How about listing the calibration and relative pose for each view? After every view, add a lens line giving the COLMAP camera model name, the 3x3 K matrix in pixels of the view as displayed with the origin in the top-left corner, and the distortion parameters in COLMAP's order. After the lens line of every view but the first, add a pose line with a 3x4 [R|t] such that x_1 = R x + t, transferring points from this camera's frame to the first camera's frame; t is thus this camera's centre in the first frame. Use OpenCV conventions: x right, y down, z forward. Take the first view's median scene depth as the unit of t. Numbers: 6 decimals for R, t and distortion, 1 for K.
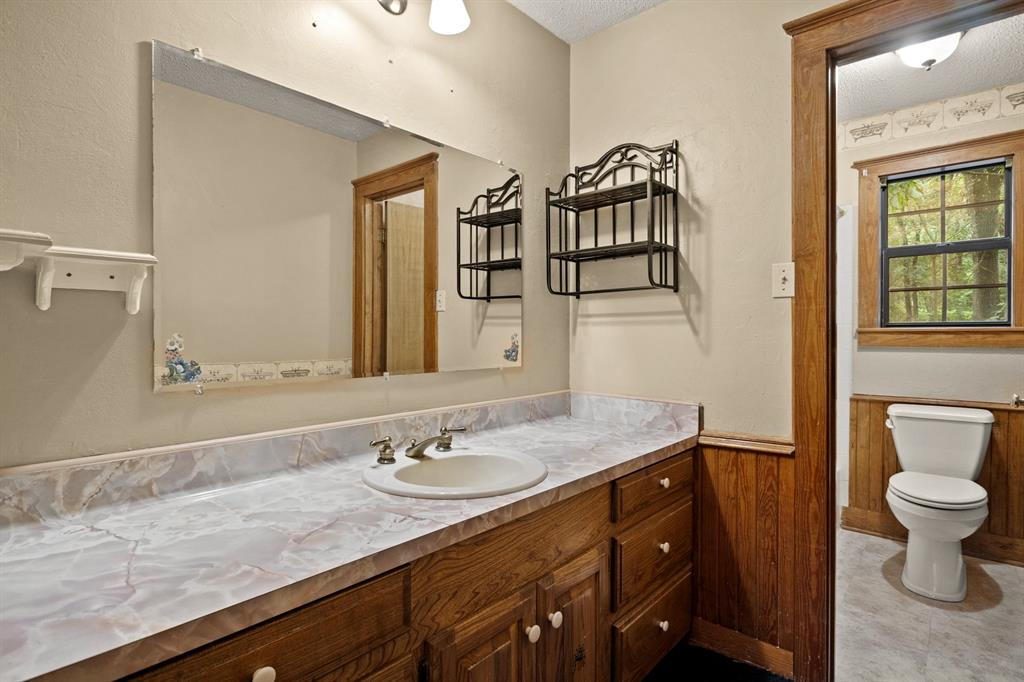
lens RADIAL K [[515.9, 0, 510.2], [0, 515.9, 338.3], [0, 0, 1]] dist [-0.007296, -0.001045]
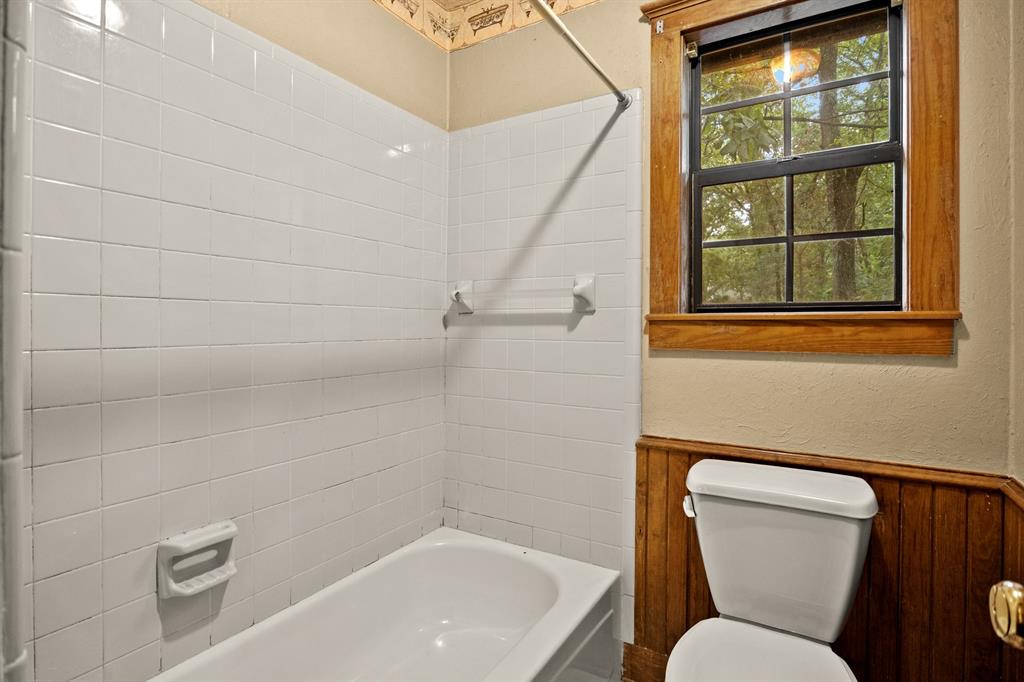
lens RADIAL K [[515.9, 0, 514.6], [0, 515.9, 324.1], [0, 0, 1]] dist [-0.007296, -0.001045]
pose [[0.983282, 0.001701, 0.182081, 0.533219], [-0.000902, 0.999990, -0.004471, -0.007822], [-0.182087, 0.004232, 0.983273, 0.598904]]
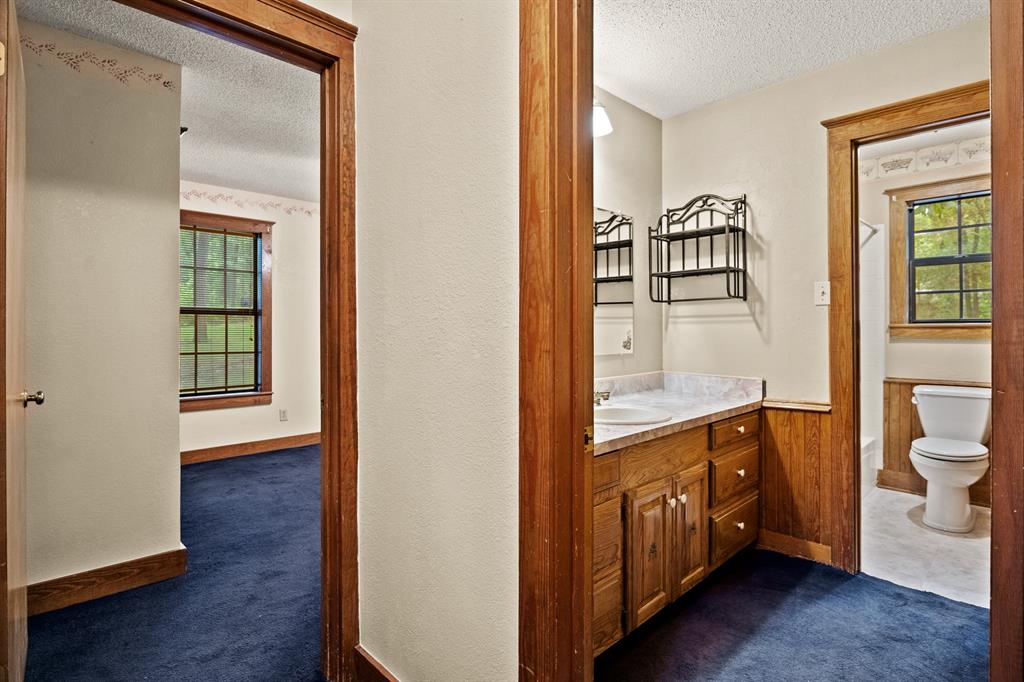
lens RADIAL K [[515.9, 0, 511.3], [0, 515.9, 329.0], [0, 0, 1]] dist [-0.007296, -0.001045]
pose [[0.997343, -0.003832, -0.072742, -0.168166], [0.003294, 0.999966, -0.007508, -0.002187], [0.072769, 0.007249, 0.997323, -0.357620]]
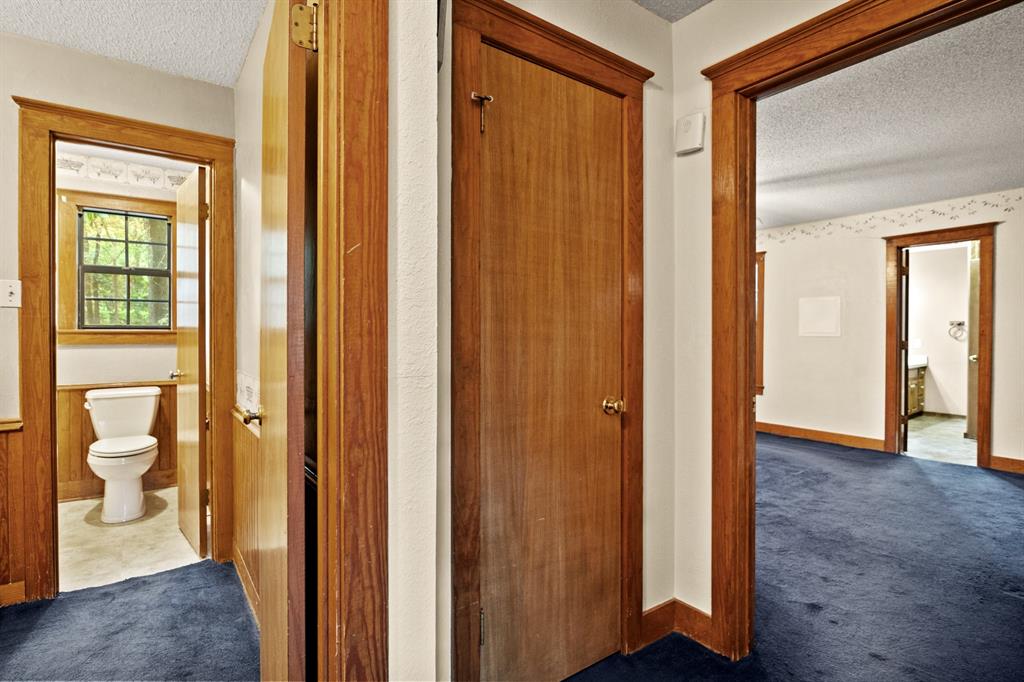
lens RADIAL K [[515.9, 0, 517.0], [0, 515.9, 338.2], [0, 0, 1]] dist [-0.007296, -0.001045]
pose [[0.212486, -0.007204, 0.977138, -0.296617], [0.003816, 0.999971, 0.006542, -0.004354], [-0.977157, 0.002338, 0.212507, -0.331855]]
